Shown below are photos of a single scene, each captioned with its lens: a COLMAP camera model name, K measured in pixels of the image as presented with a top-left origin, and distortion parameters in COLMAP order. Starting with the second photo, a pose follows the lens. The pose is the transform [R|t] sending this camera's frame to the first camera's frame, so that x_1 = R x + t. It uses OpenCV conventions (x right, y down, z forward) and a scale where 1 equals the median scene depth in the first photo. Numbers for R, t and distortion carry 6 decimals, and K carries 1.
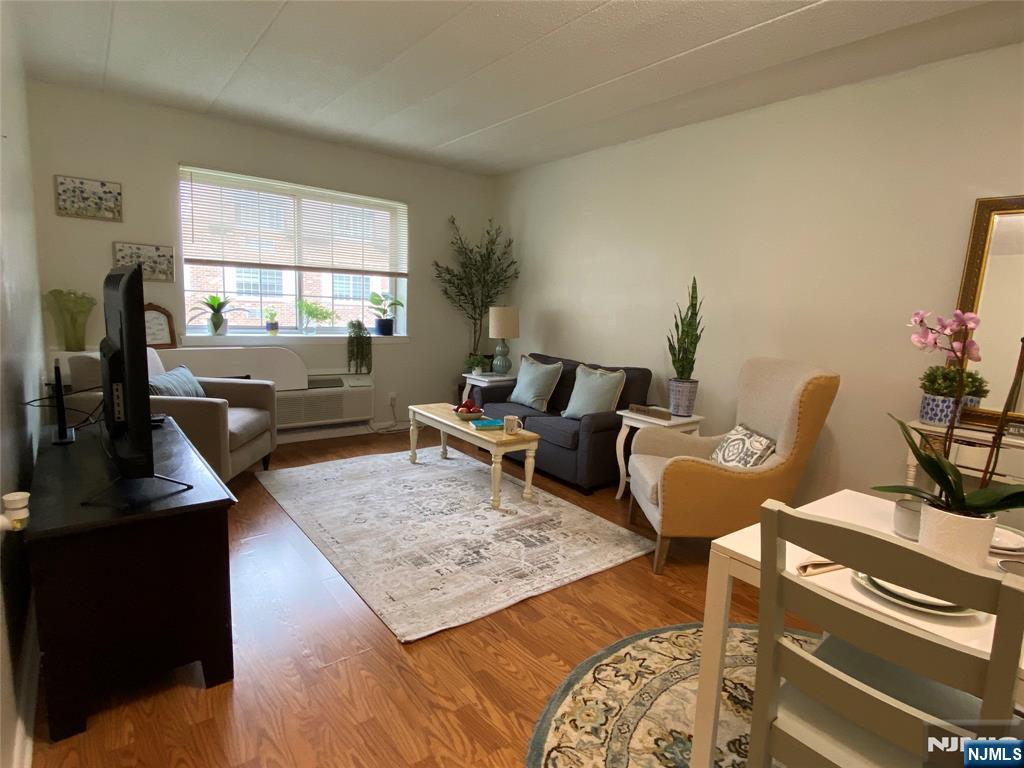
lens RADIAL K [[536.1, 0, 512.0], [0, 536.1, 384.0], [0, 0, 1]] dist [0.024041, -0.000665]
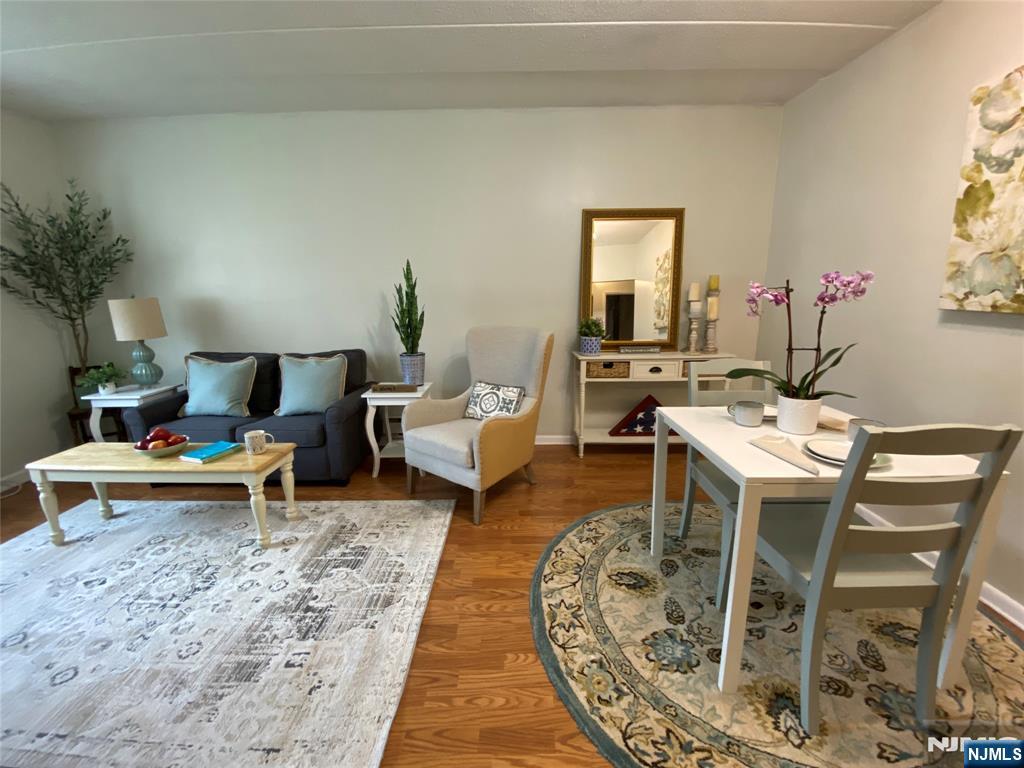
lens RADIAL K [[420.3, 0, 570.9], [0, 420.3, 380.1], [0, 0, 1]] dist [0.040168, -0.023665]
pose [[0.628249, -0.215611, 0.747539, -0.176379], [0.156491, 0.976215, 0.150049, -0.041854], [-0.762111, 0.022715, 0.647048, 0.228675]]
